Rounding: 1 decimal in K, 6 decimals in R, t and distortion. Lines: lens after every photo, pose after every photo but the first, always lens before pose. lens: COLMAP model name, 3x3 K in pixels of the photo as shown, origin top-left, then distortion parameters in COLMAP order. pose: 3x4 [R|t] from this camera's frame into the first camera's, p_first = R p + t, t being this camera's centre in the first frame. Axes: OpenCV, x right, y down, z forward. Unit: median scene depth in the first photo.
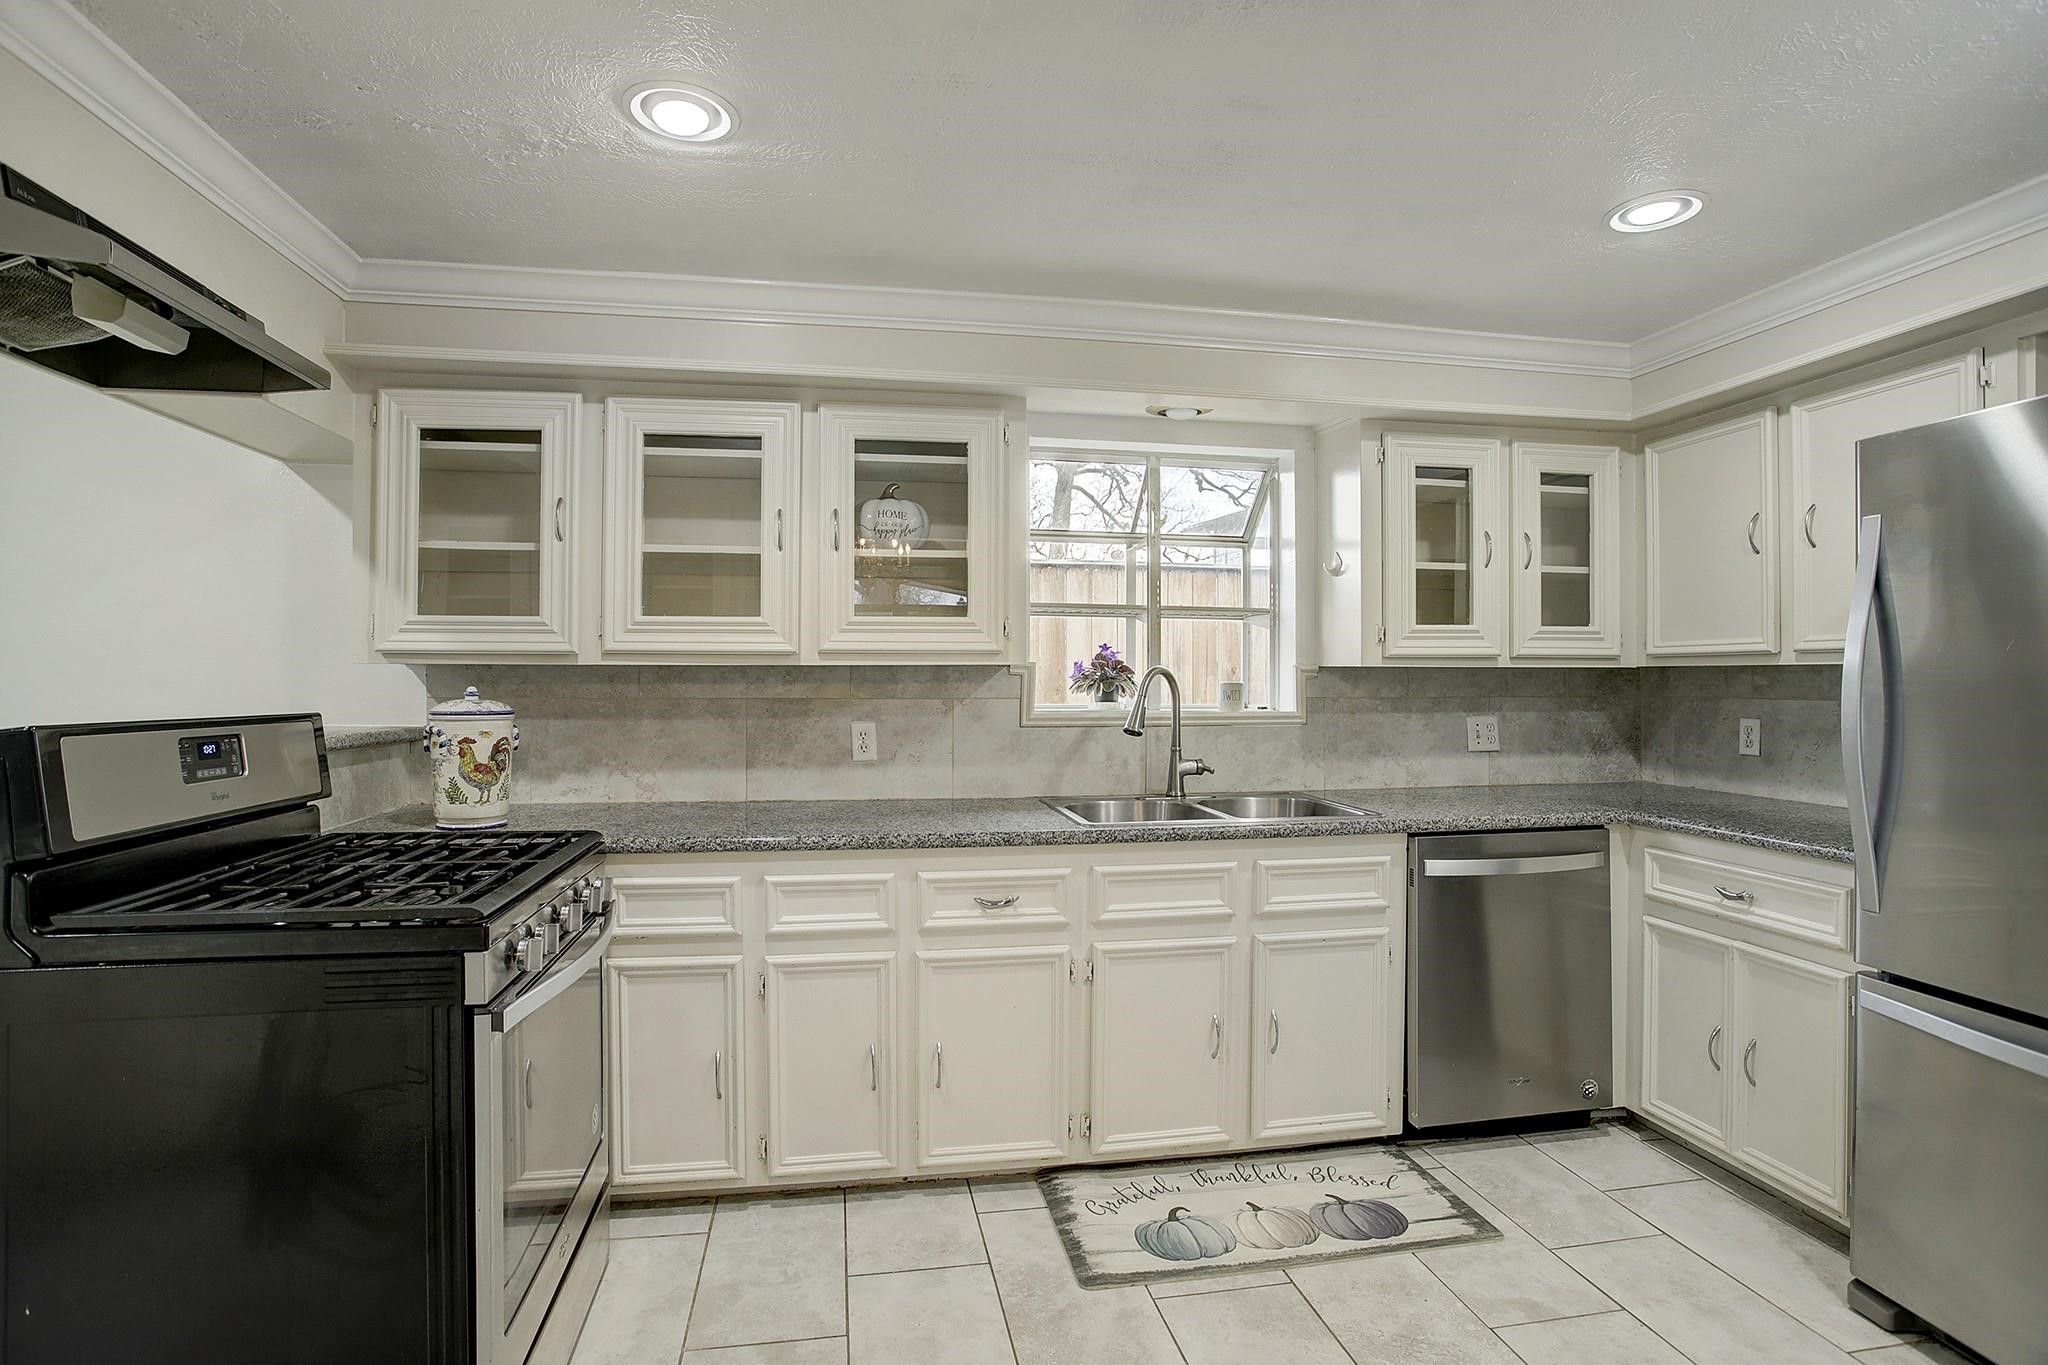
lens RADIAL K [[1068.4, 0, 1064.1], [0, 1068.4, 677.1], [0, 0, 1]] dist [-0.068275, 0.044362]
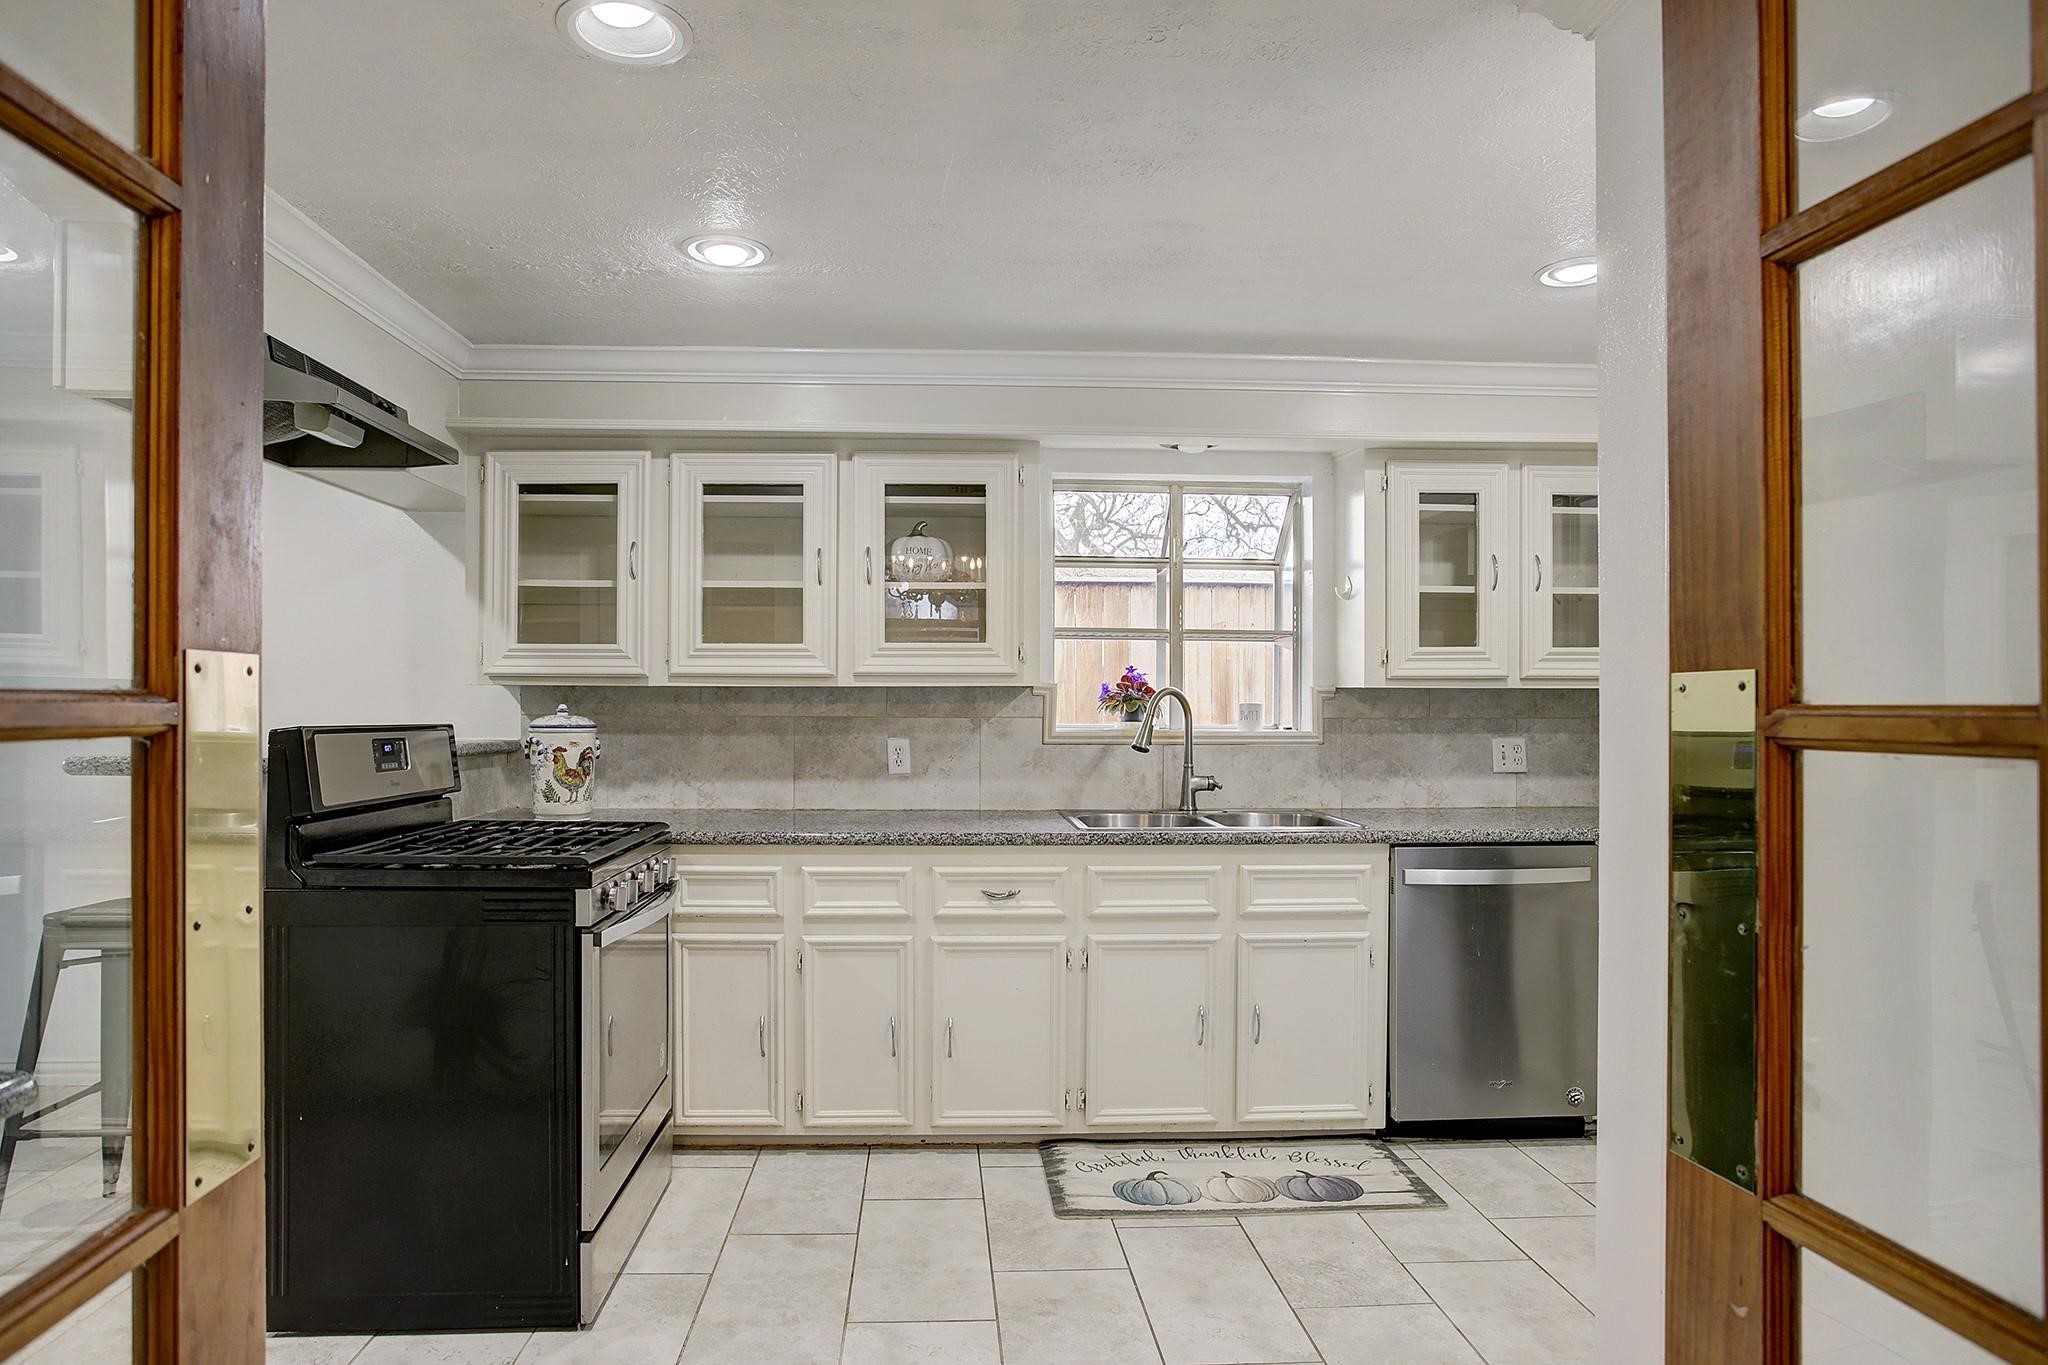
lens RADIAL K [[1349.7, 0, 1028.7], [0, 1349.7, 713.0], [0, 0, 1]] dist [-0.033636, 0.001958]
pose [[0.988957, 0.002137, -0.148187, 0.169284], [-0.001226, 0.999980, 0.006241, 0.008131], [0.148198, -0.005991, 0.988940, -0.395821]]
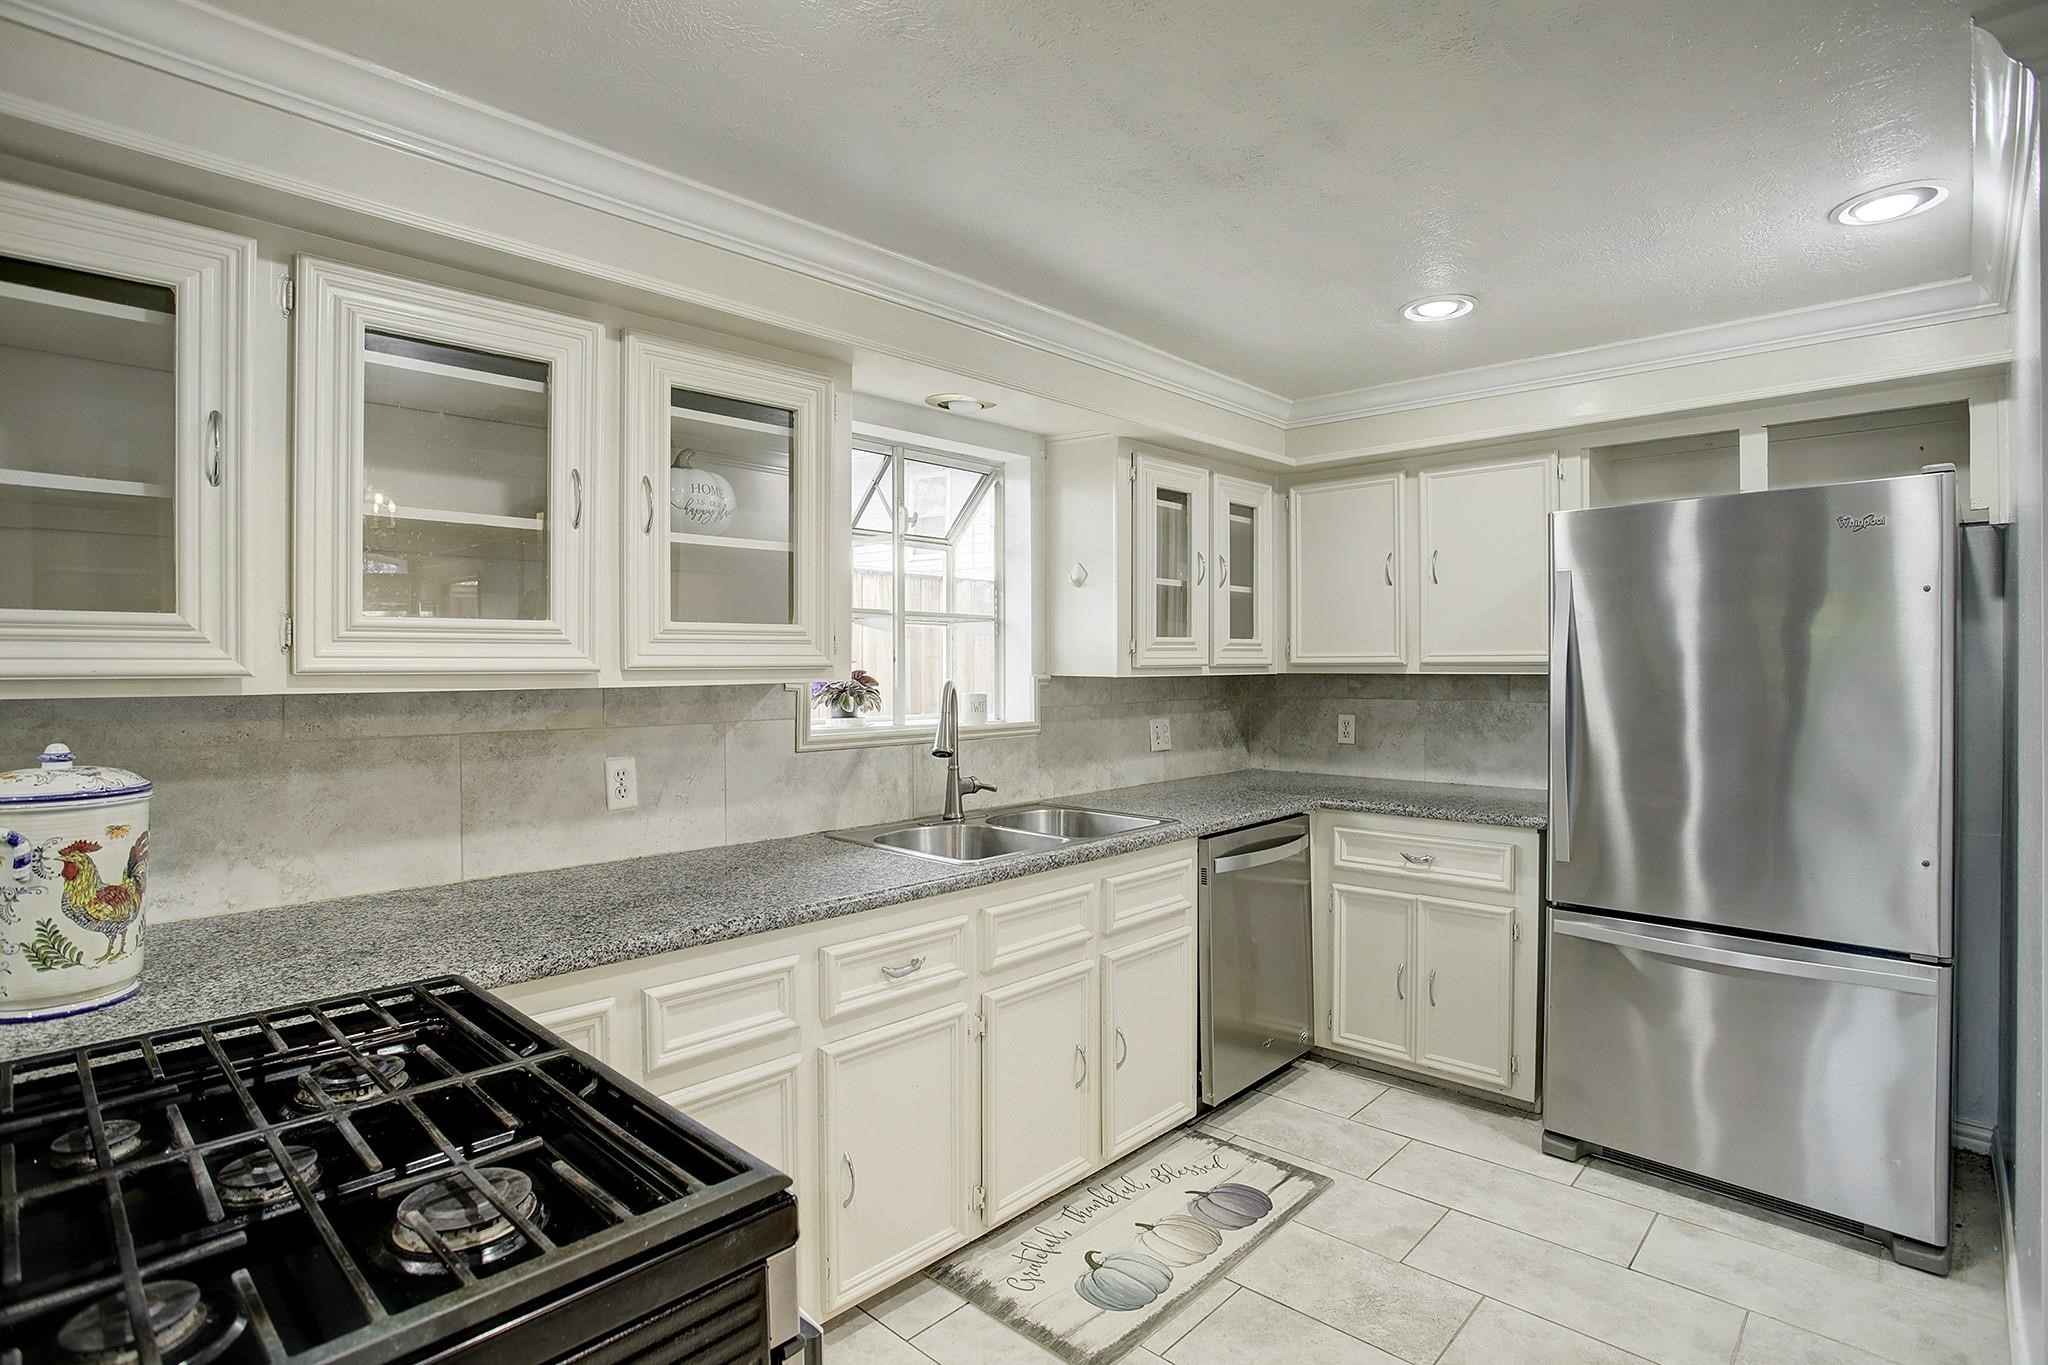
lens RADIAL K [[1037.1, 0, 1024.0], [0, 1037.1, 673.6], [0, 0, 1]] dist [-0.078047, 0.047783]
pose [[0.802129, -0.009843, 0.597070, -0.445685], [0.002591, 0.999912, 0.013003, -0.030073], [-0.597146, -0.008883, 0.802084, 0.278304]]
